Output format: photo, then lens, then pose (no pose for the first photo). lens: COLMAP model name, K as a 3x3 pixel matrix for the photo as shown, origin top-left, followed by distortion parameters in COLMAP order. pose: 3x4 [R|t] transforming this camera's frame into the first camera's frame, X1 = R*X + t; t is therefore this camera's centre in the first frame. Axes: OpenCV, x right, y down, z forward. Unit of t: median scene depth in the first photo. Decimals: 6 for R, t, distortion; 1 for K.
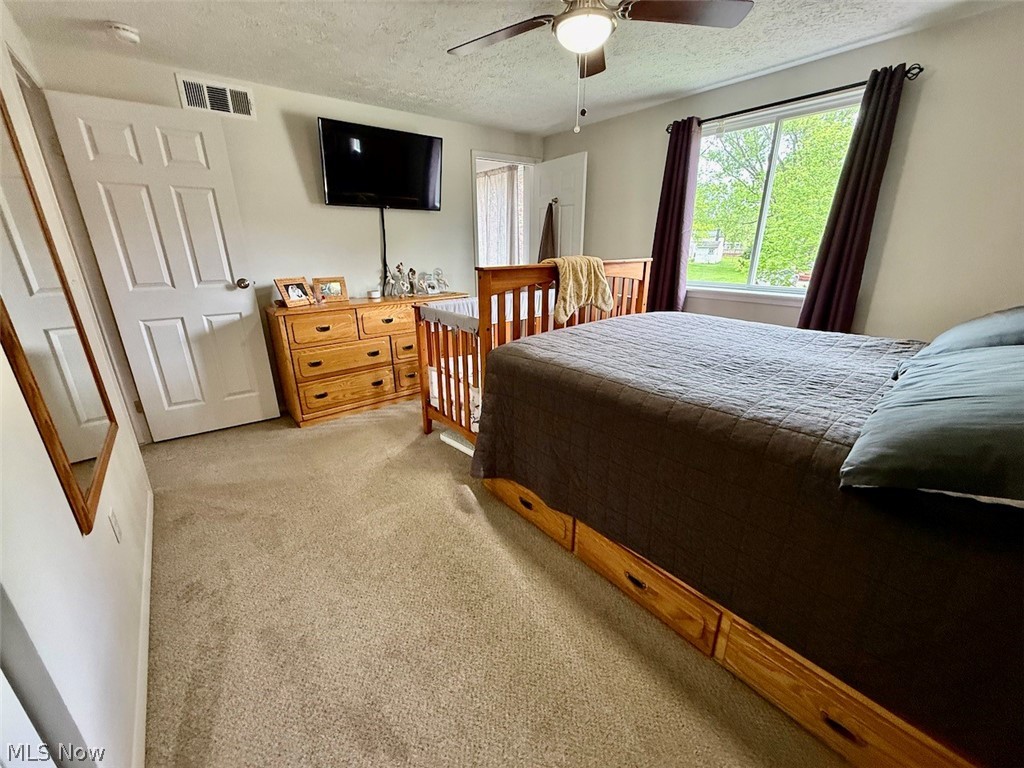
lens RADIAL K [[410.4, 0, 510.6], [0, 410.4, 384.3], [0, 0, 1]] dist [-0.000278, 0.000034]
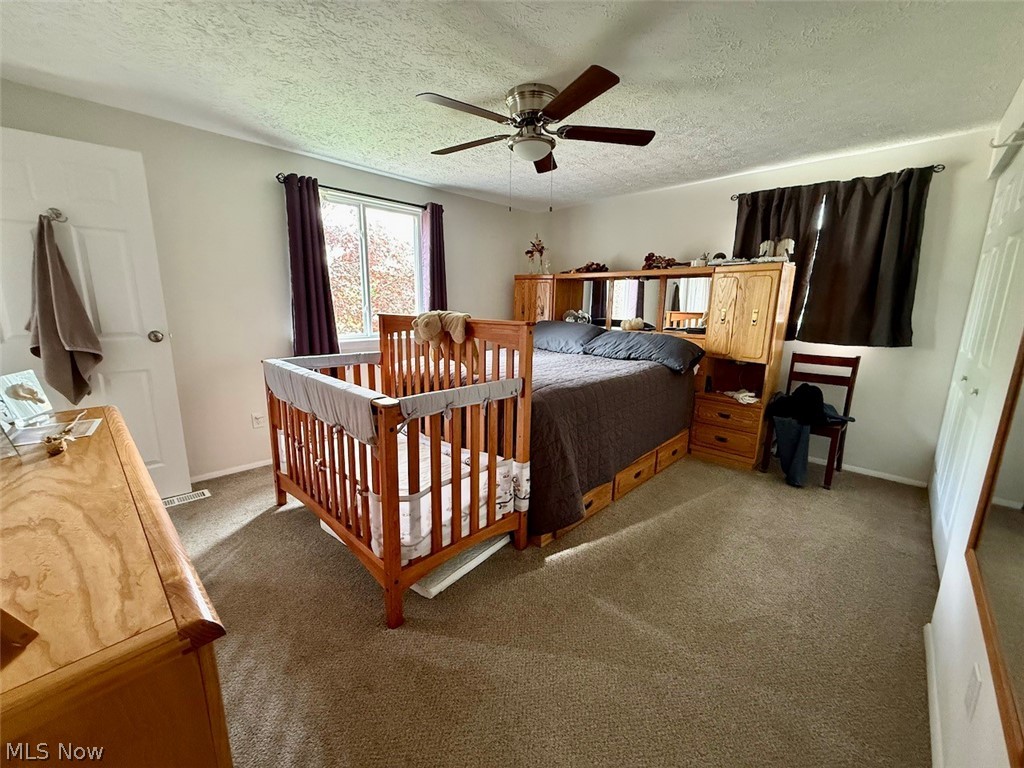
lens RADIAL K [[410.4, 0, 510.9], [0, 410.4, 385.0], [0, 0, 1]] dist [-0.000278, 0.000034]
pose [[-0.135565, -0.184503, 0.973438, -0.766538], [0.310838, 0.924981, 0.218607, -0.275713], [-0.940746, 0.332217, -0.068044, 0.858795]]
